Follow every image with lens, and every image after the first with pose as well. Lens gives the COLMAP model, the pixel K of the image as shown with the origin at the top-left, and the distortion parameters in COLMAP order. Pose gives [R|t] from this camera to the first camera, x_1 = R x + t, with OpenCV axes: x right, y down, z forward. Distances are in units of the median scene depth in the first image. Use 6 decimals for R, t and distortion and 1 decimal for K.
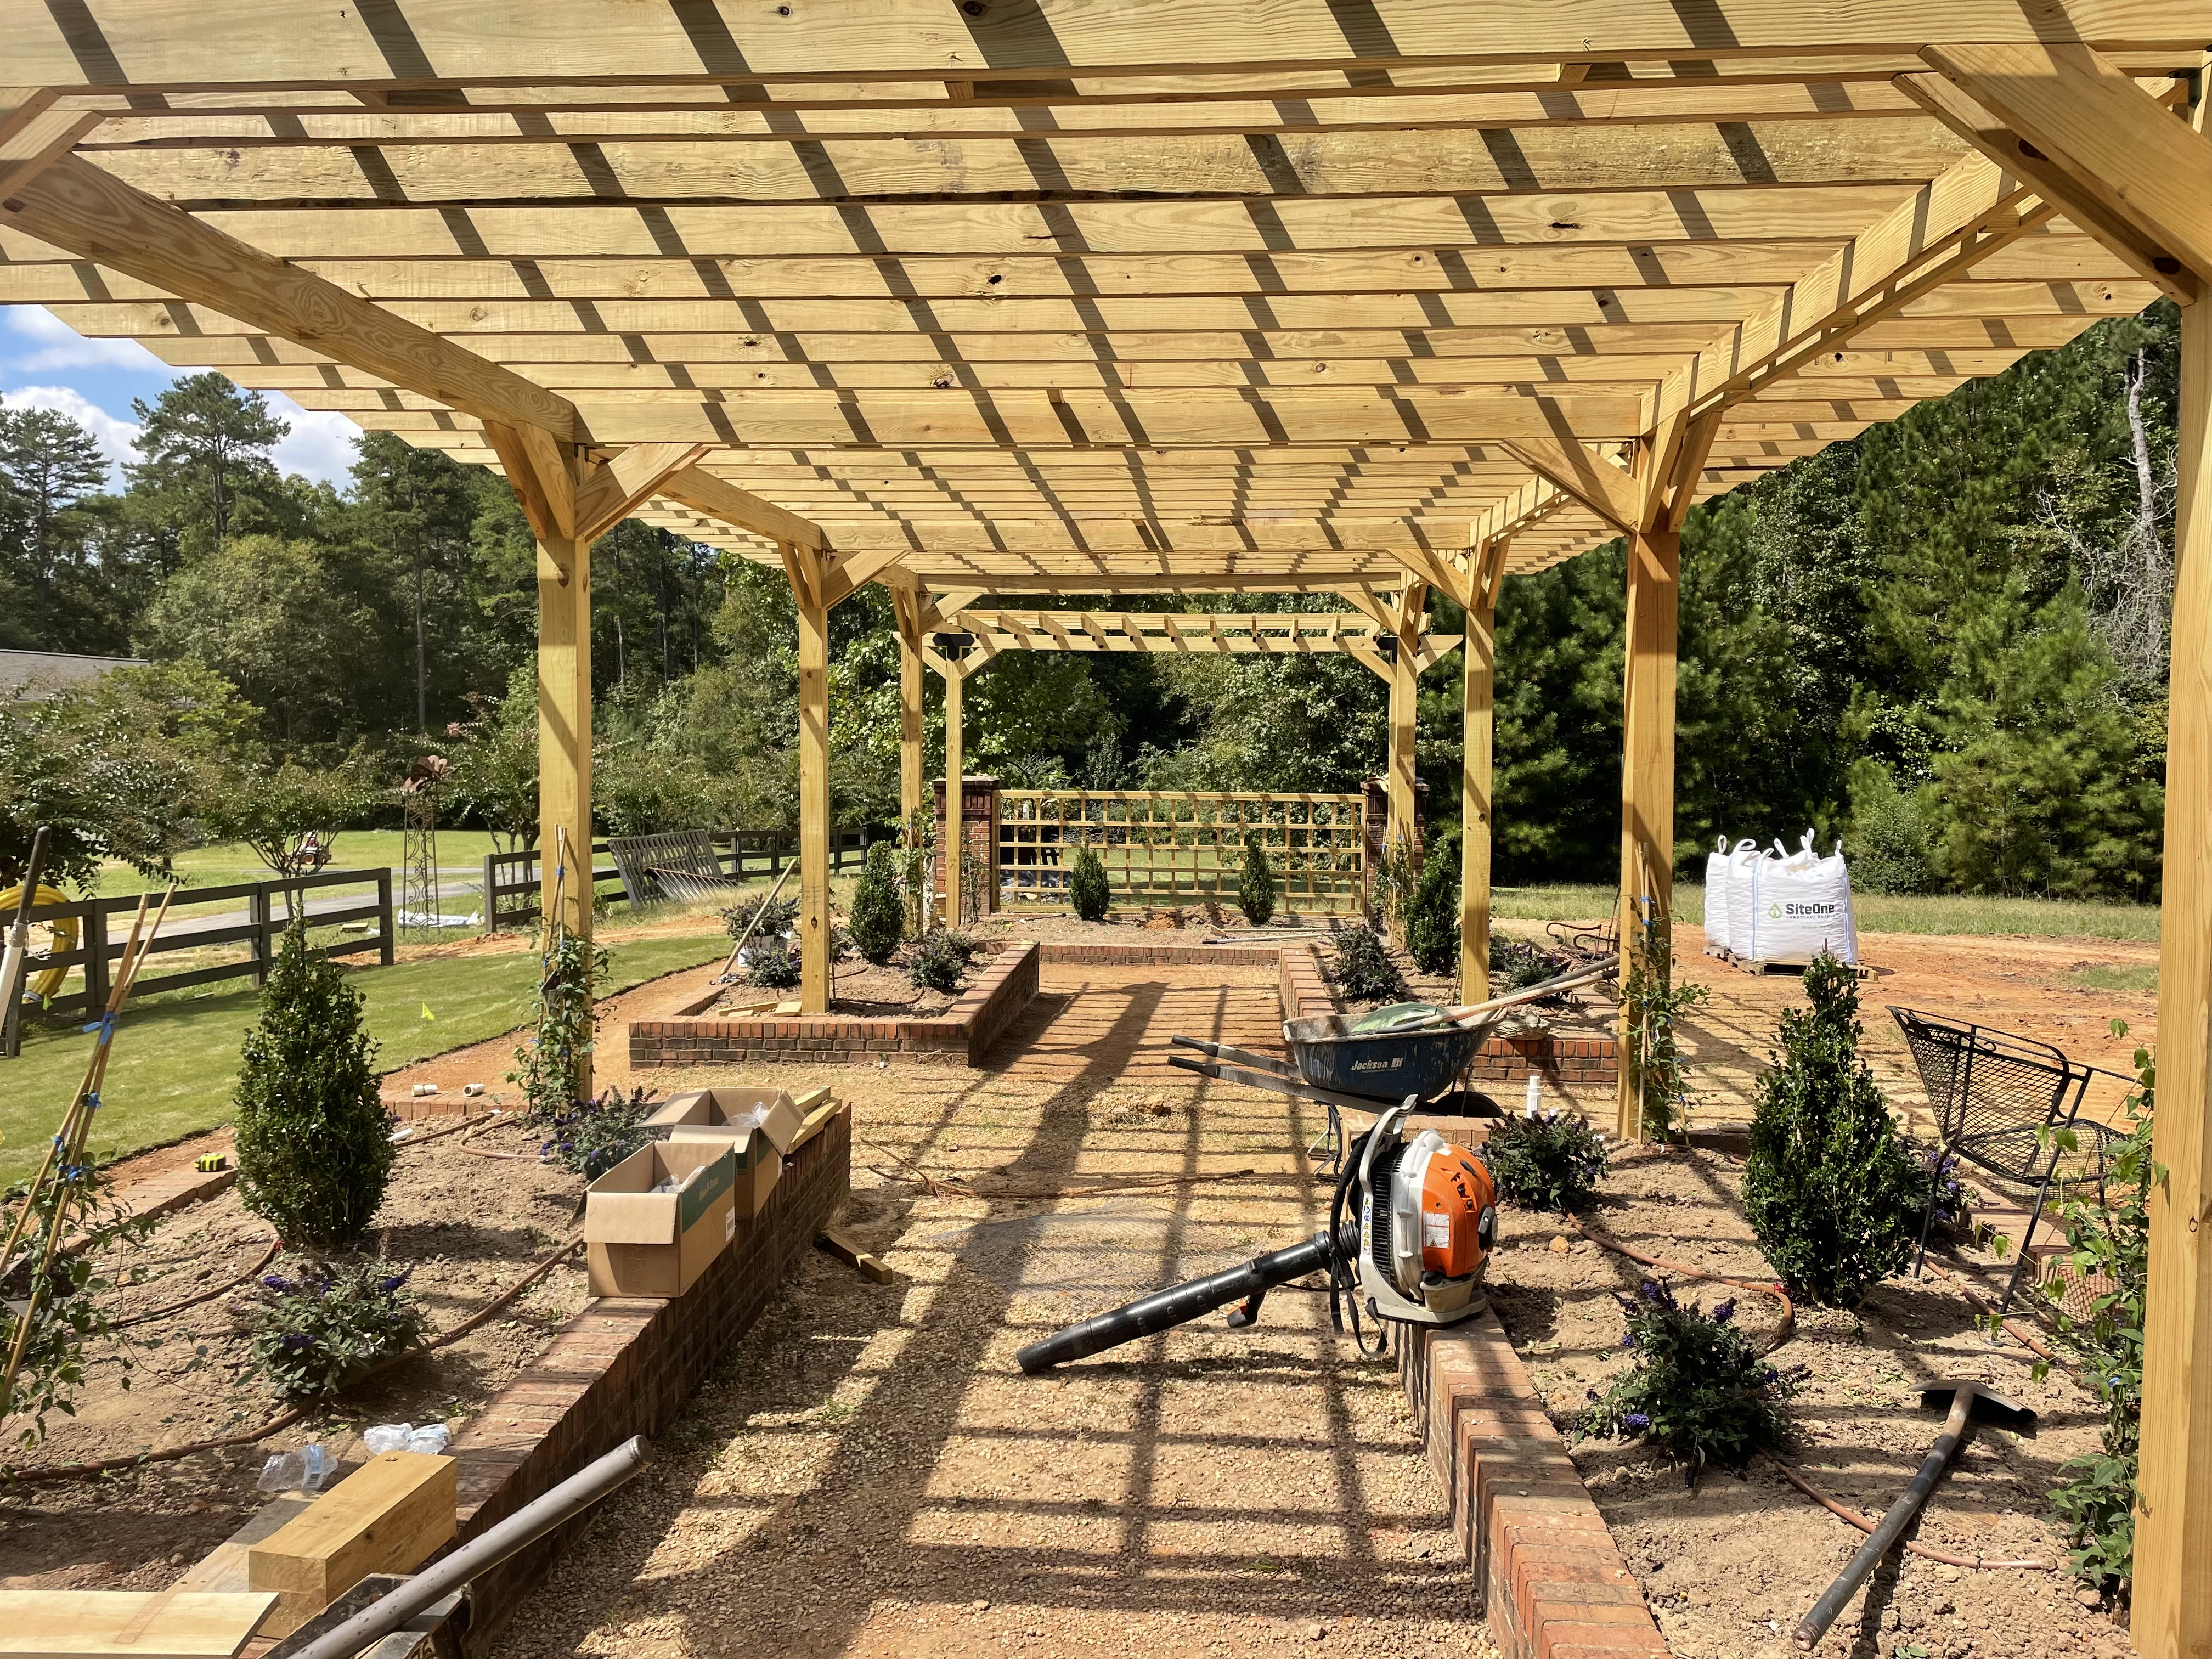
lens RADIAL K [[1641.3, 0, 1106.0], [0, 1641.3, 829.5], [0, 0, 1]] dist [0.090833, -0.108245]
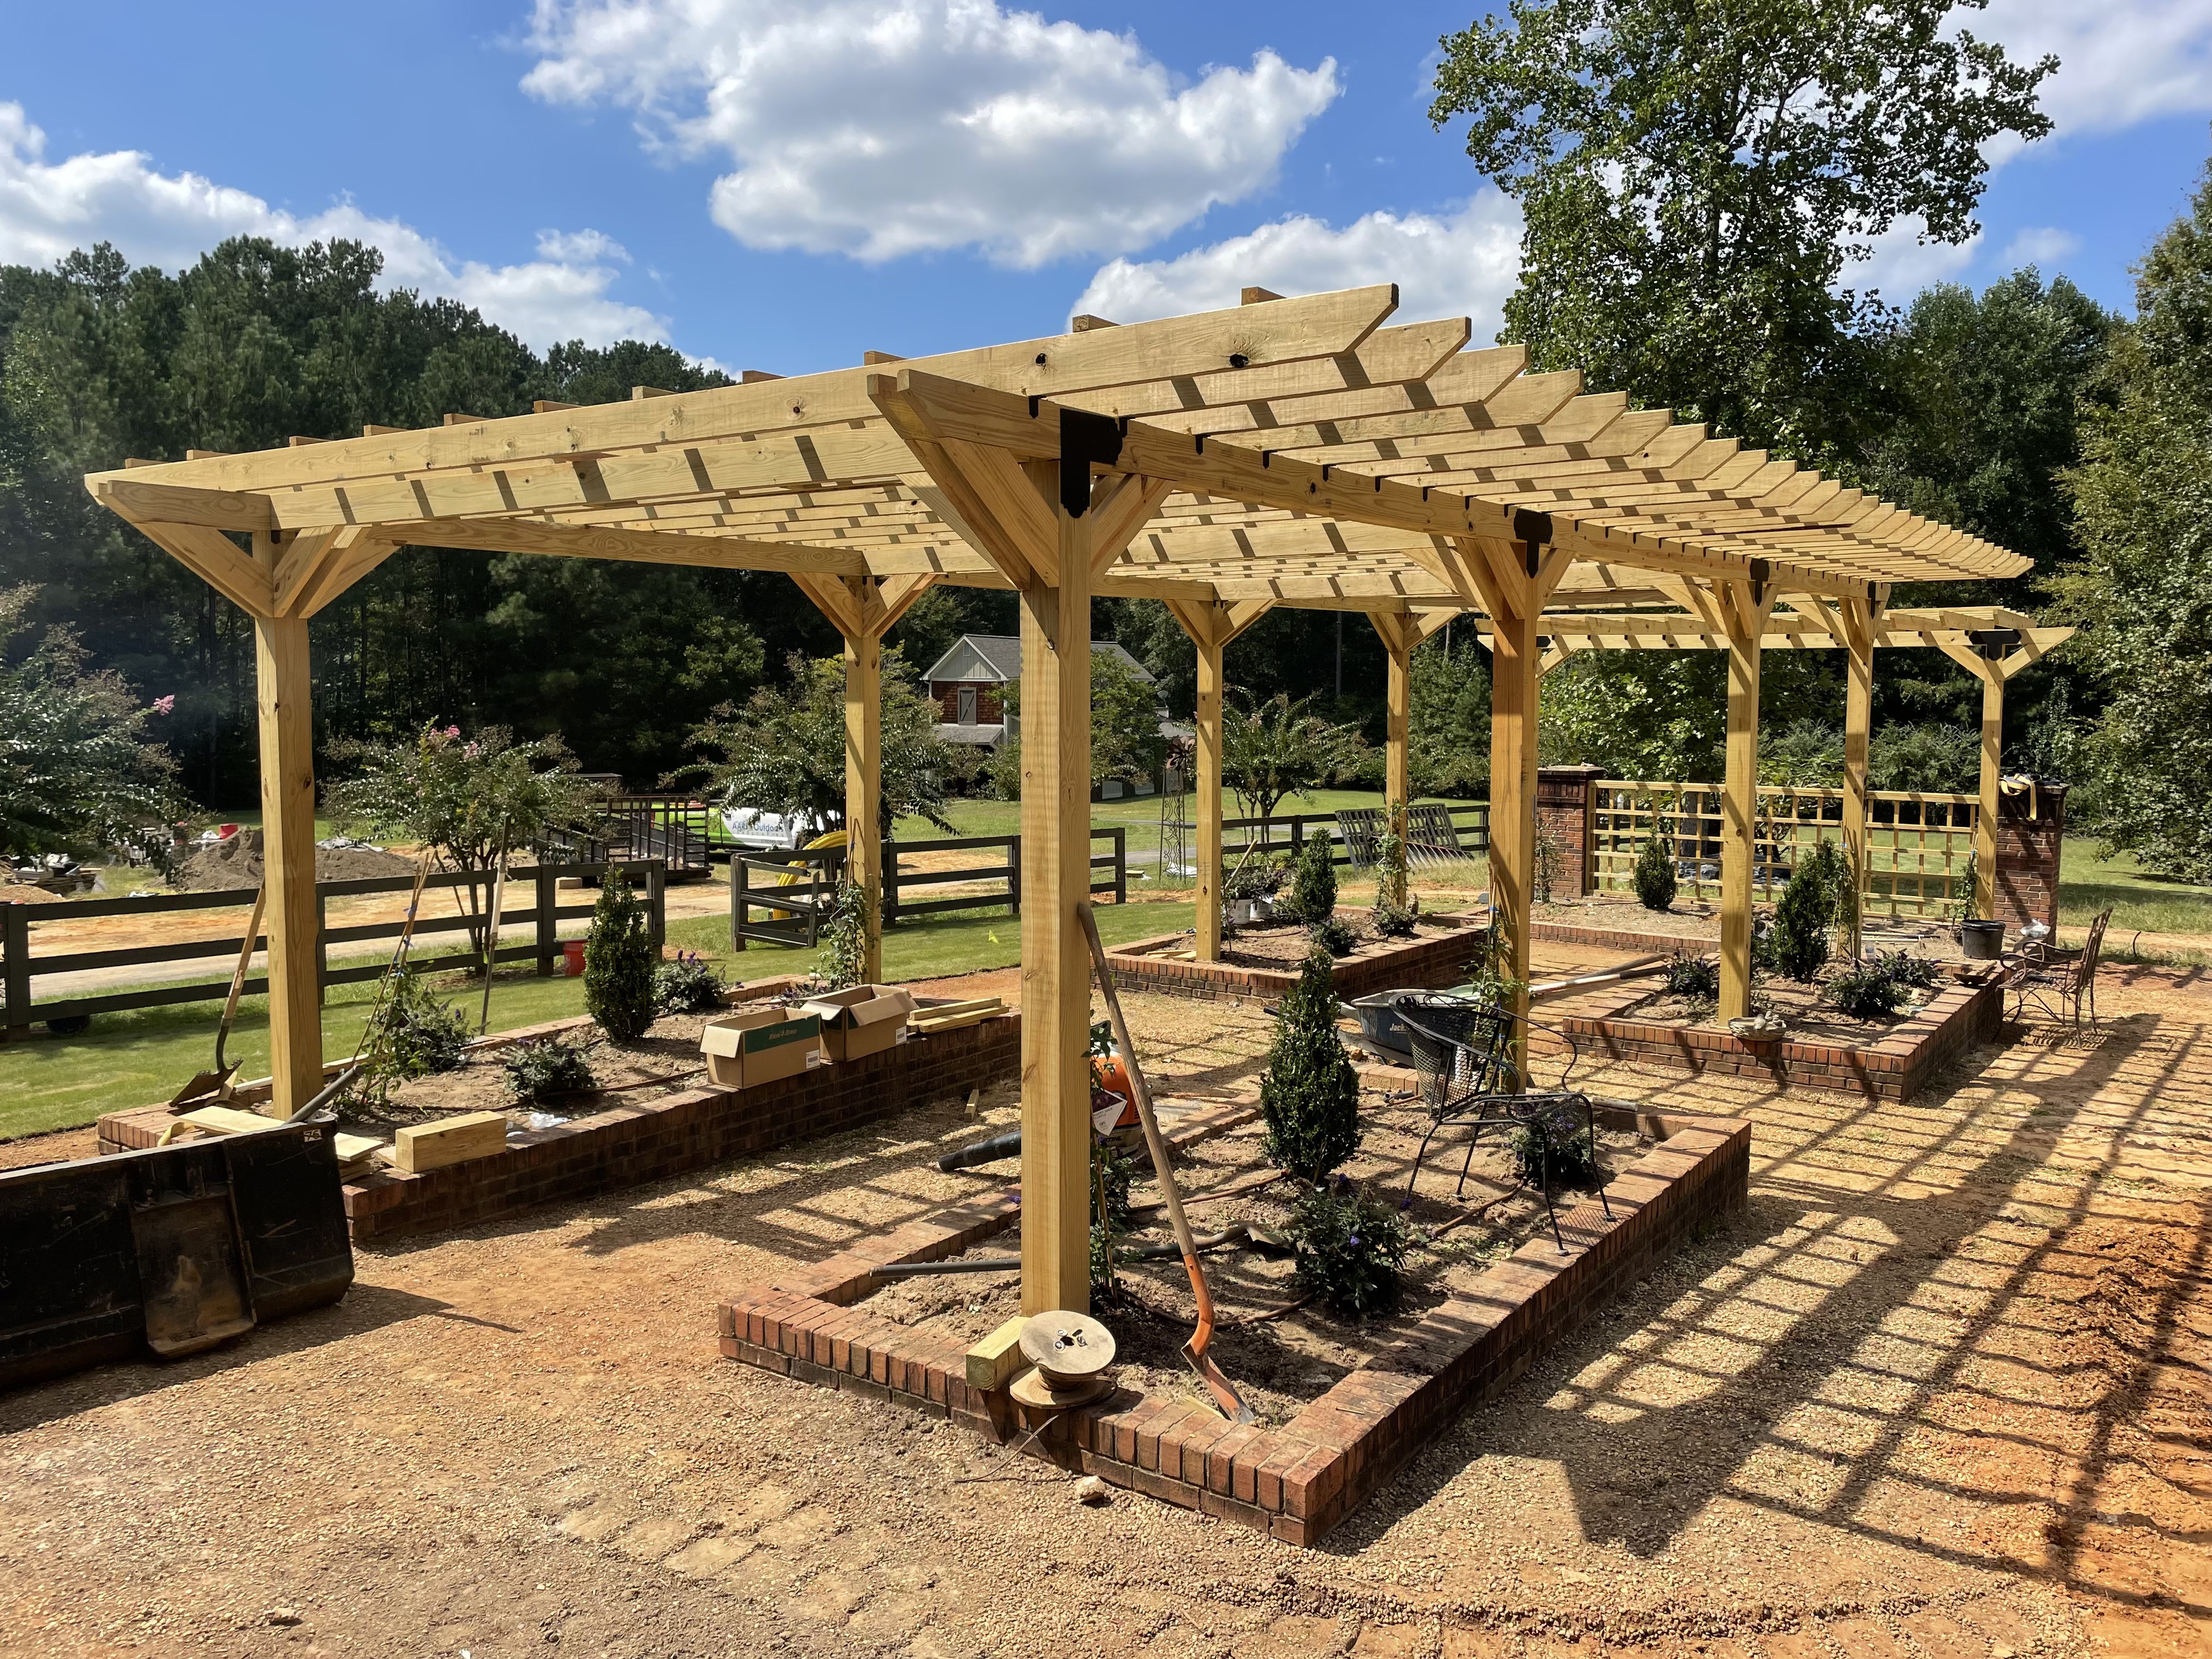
lens RADIAL K [[1641.3, 0, 1106.0], [0, 1641.3, 829.5], [0, 0, 1]] dist [0.090833, -0.108245]
pose [[0.854383, 0.043126, -0.517852, 0.402191], [-0.032322, 0.999031, 0.029872, -0.025576], [0.518638, -0.008784, 0.854949, -0.129802]]
